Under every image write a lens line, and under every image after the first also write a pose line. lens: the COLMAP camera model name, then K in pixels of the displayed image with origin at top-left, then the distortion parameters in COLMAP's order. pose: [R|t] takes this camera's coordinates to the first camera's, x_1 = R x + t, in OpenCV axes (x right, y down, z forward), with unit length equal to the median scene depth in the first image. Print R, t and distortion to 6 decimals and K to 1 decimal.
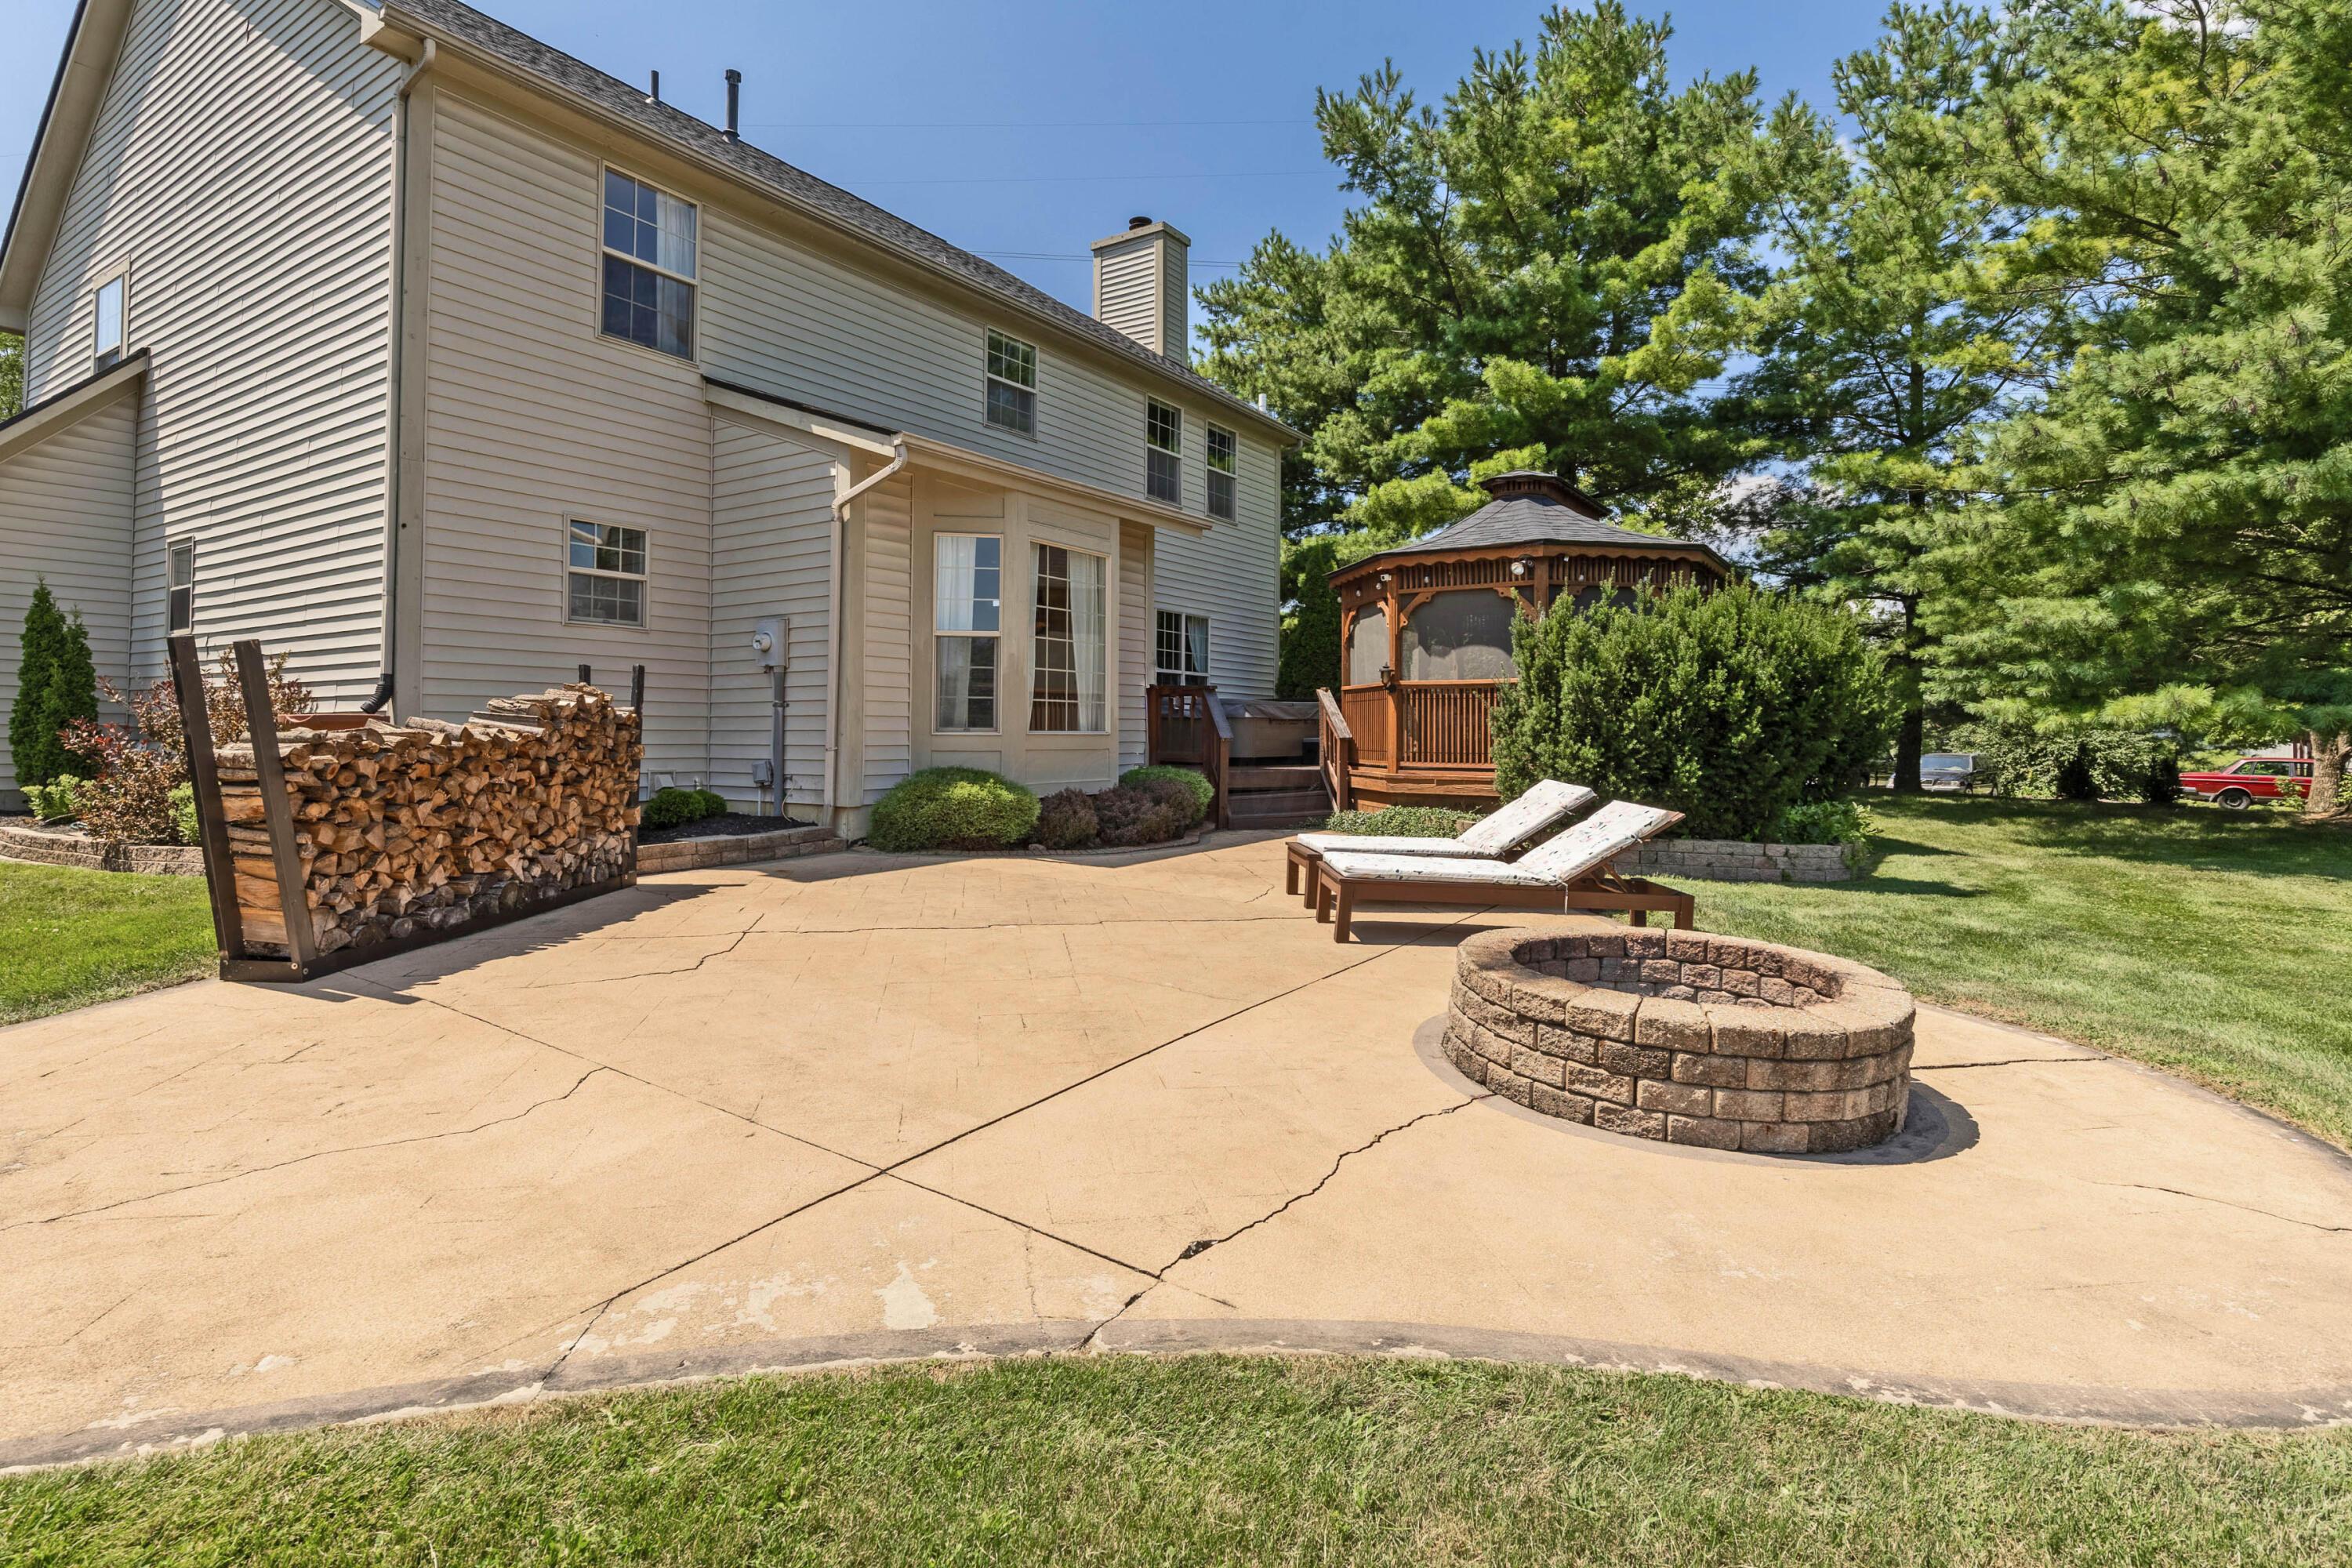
lens RADIAL K [[1122.8, 0, 1115.2], [0, 1122.8, 704.5], [0, 0, 1]] dist [0.008578, -0.000060]
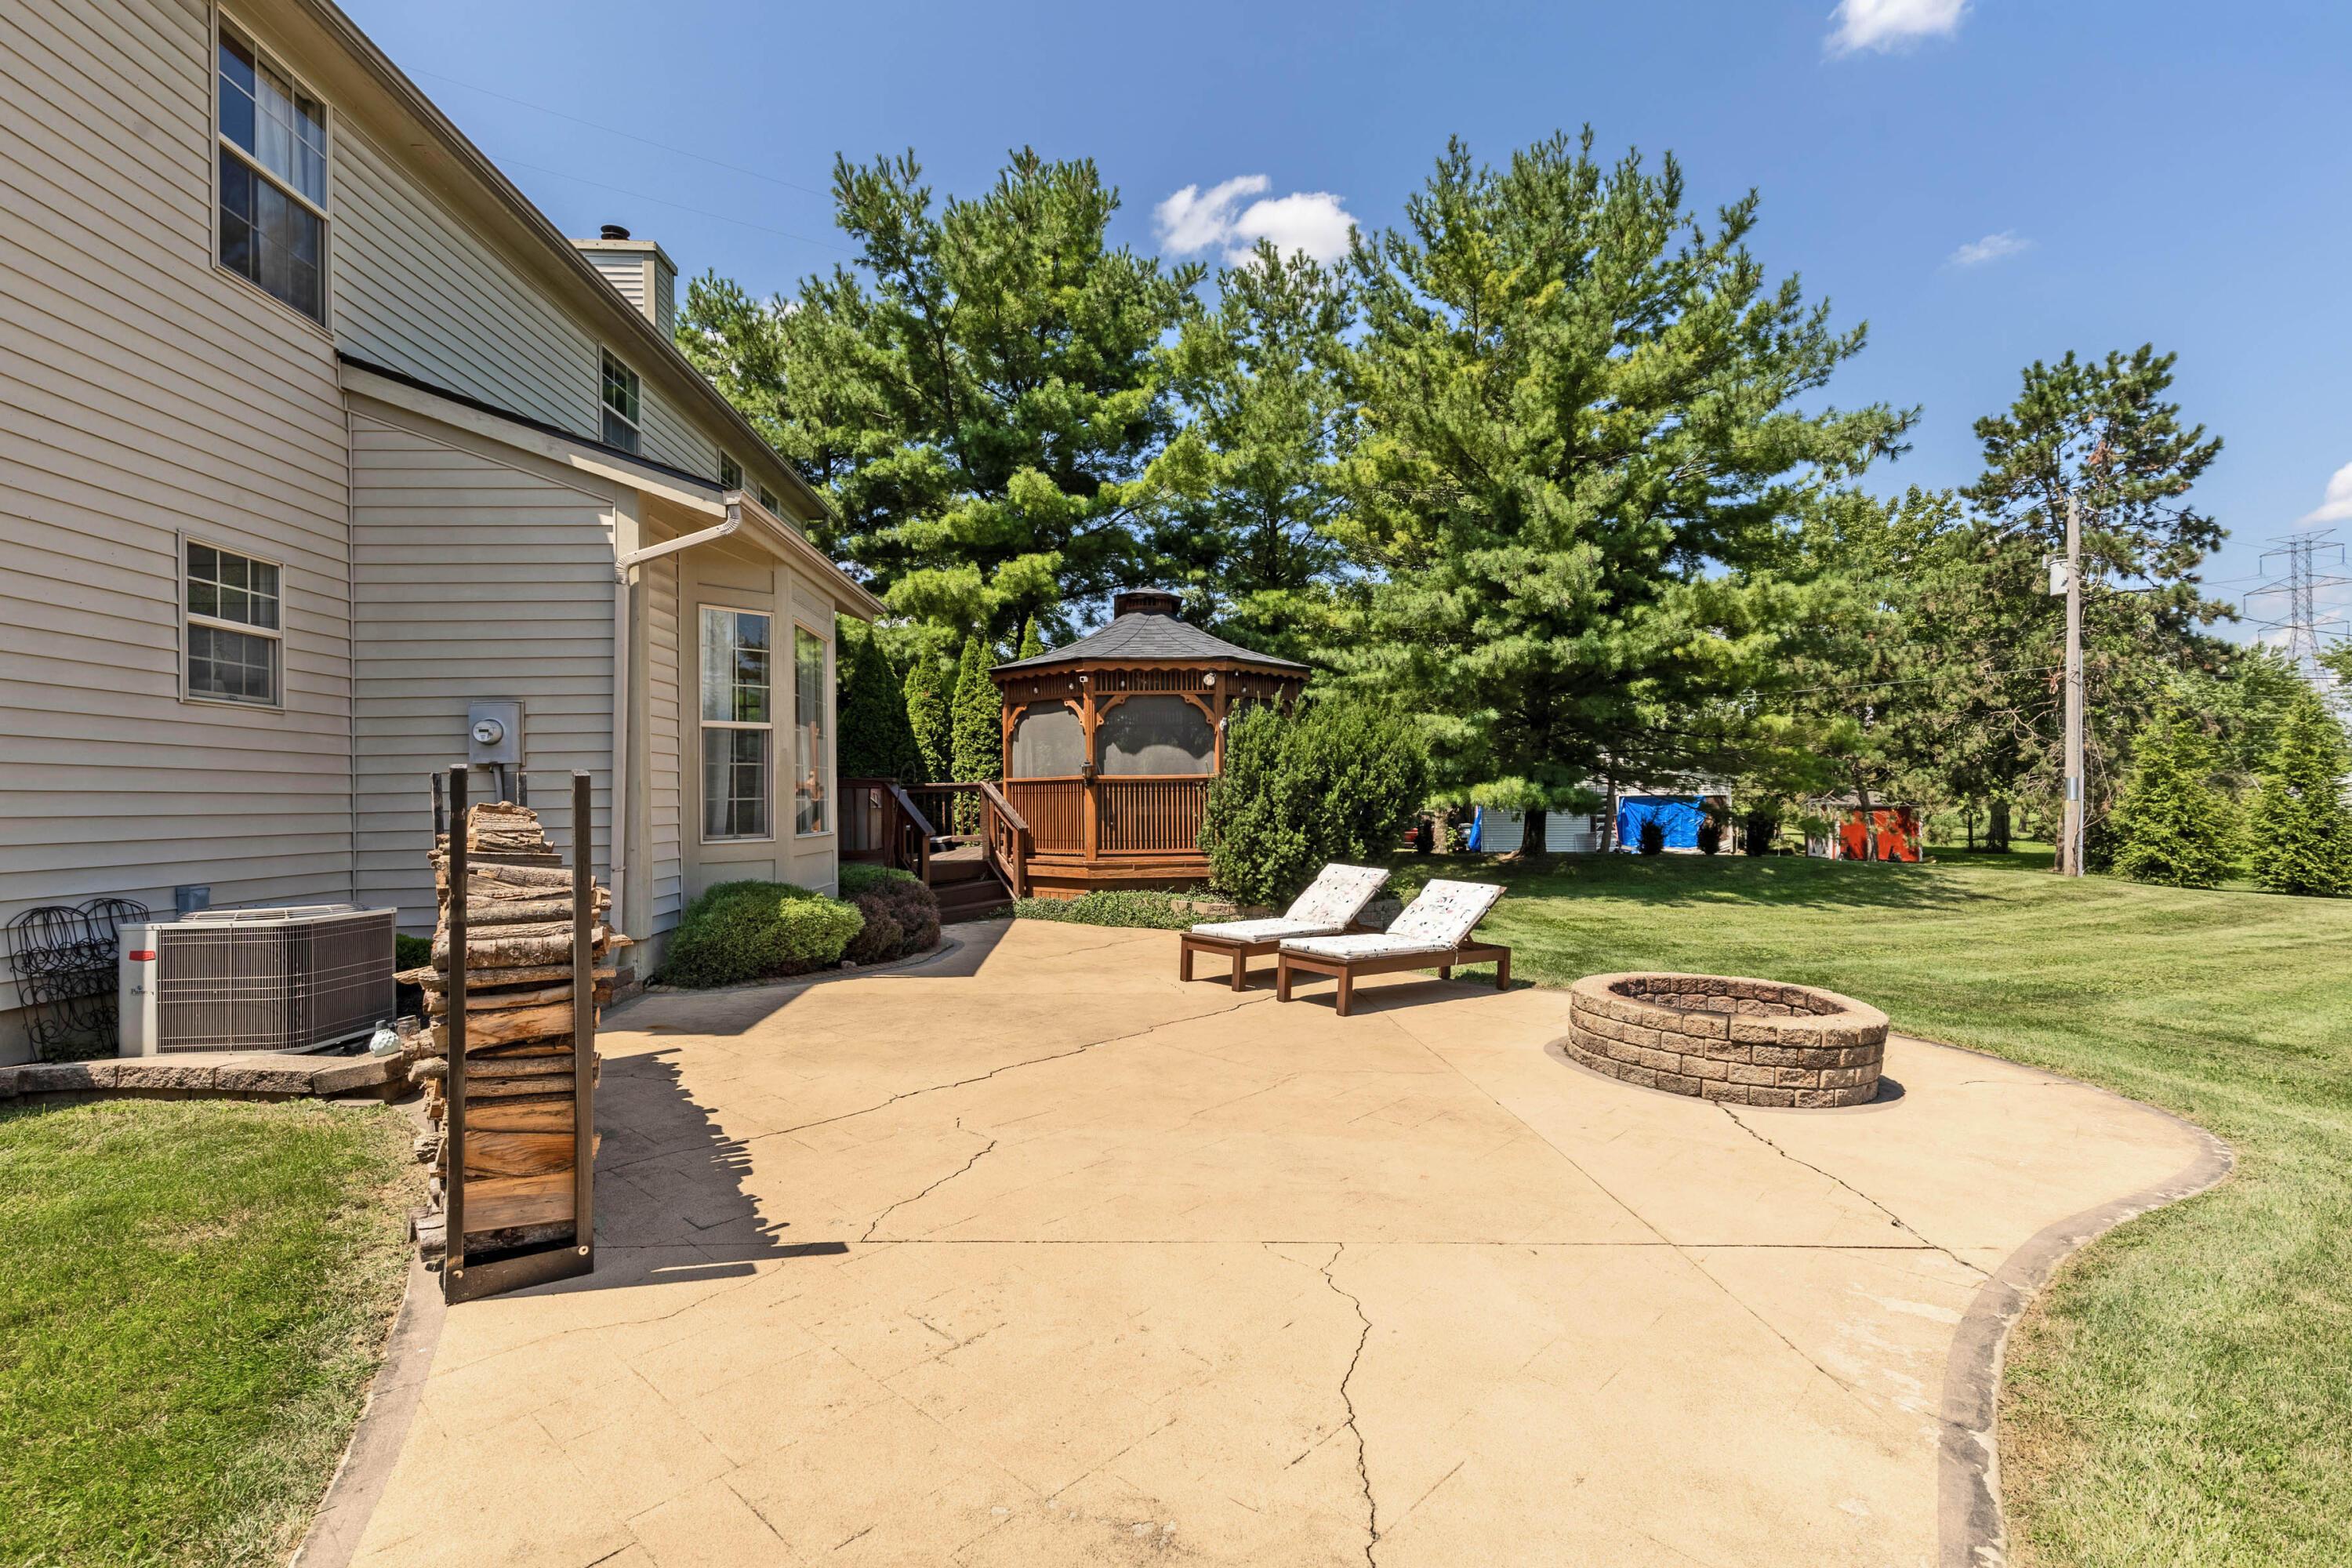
lens RADIAL K [[1122.8, 0, 1162.8], [0, 1122.8, 790.1], [0, 0, 1]] dist [0.008578, -0.000060]
pose [[0.787300, -0.010493, 0.616481, -0.397880], [0.002183, 0.999896, 0.014231, -0.024482], [-0.616567, -0.009859, 0.787241, 0.117037]]
